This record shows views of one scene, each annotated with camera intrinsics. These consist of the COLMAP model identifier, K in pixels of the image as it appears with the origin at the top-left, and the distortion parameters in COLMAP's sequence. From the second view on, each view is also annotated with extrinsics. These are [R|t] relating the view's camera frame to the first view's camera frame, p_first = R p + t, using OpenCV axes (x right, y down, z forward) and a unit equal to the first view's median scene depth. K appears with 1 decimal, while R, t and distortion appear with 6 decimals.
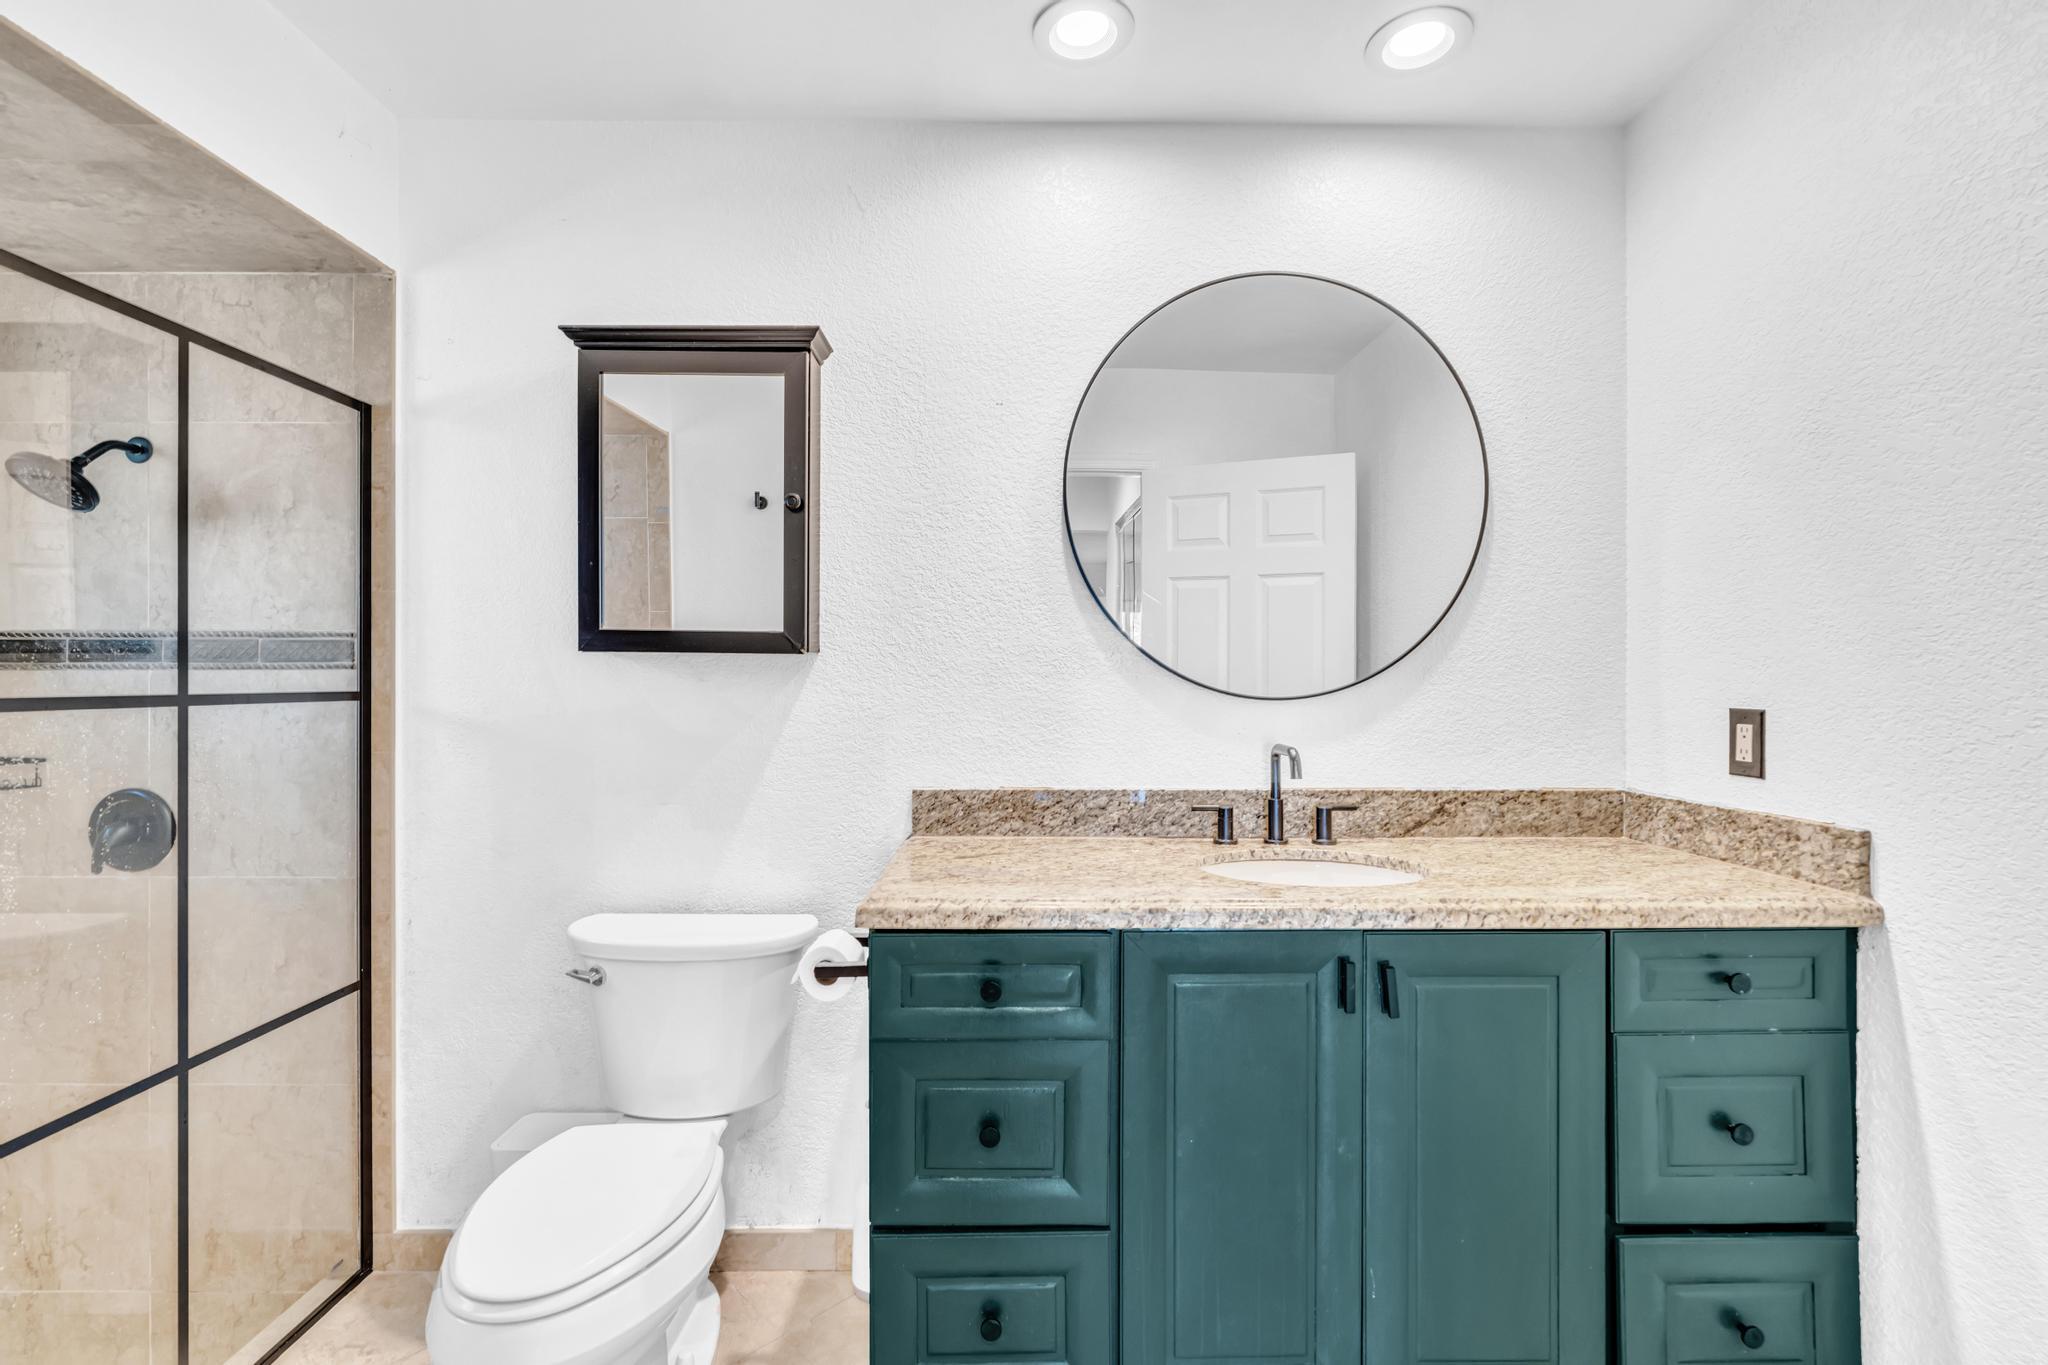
lens RADIAL K [[940.4, 0, 1016.4], [0, 940.4, 687.7], [0, 0, 1]] dist [-0.004203, 0.003966]
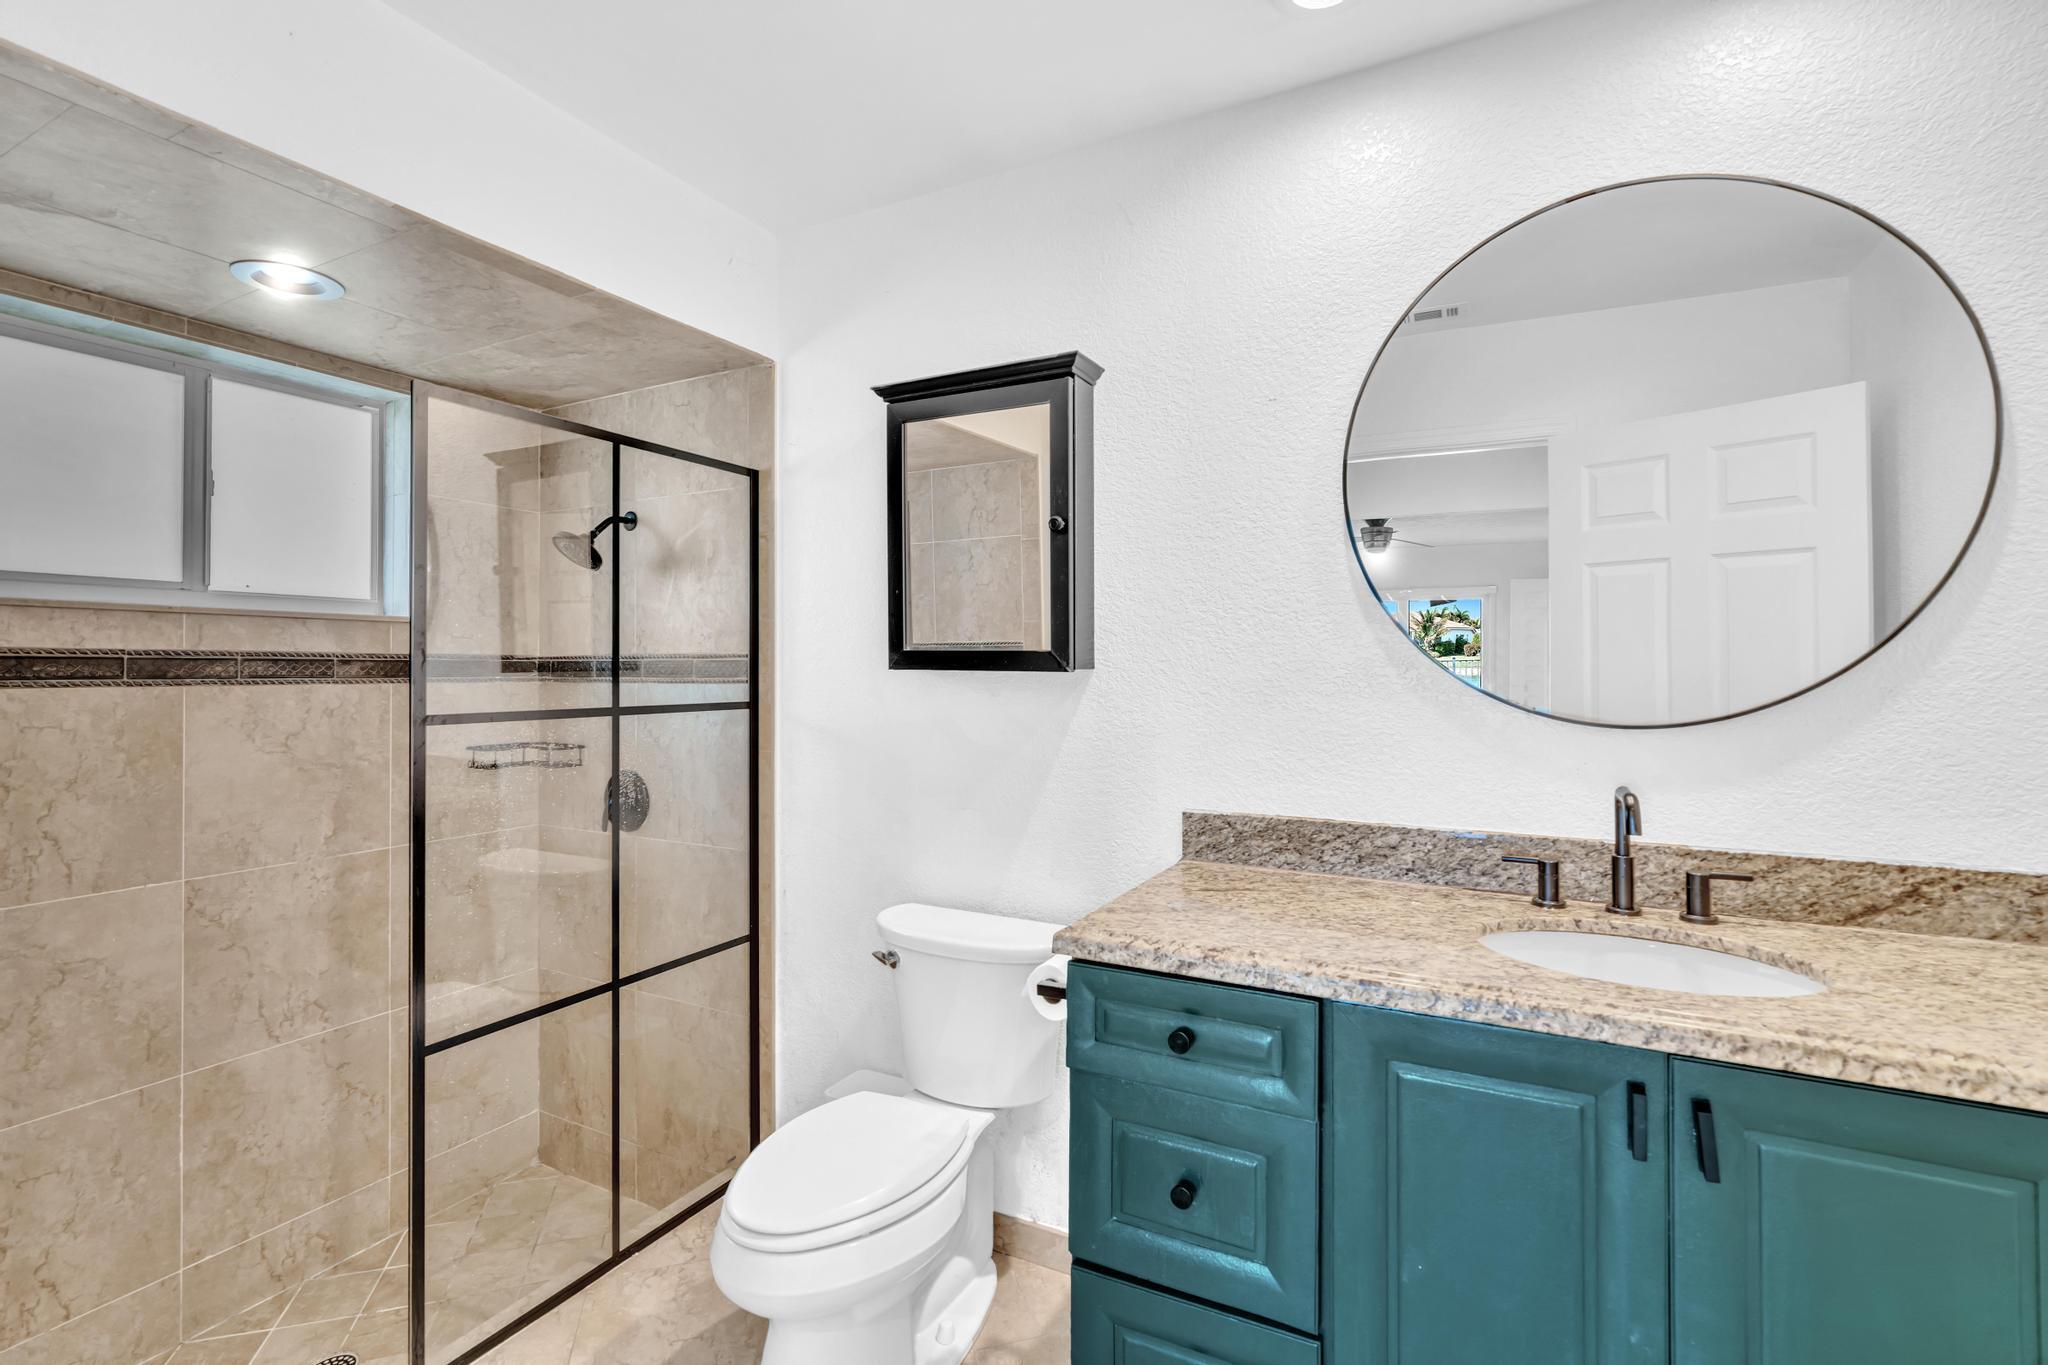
lens RADIAL K [[940.4, 0, 1013.0], [0, 940.4, 671.0], [0, 0, 1]] dist [-0.004203, 0.003966]
pose [[0.879472, -0.001328, -0.475950, 0.205287], [-0.002474, 0.999970, -0.007362, -0.029164], [0.475945, 0.007653, 0.879442, 0.072457]]
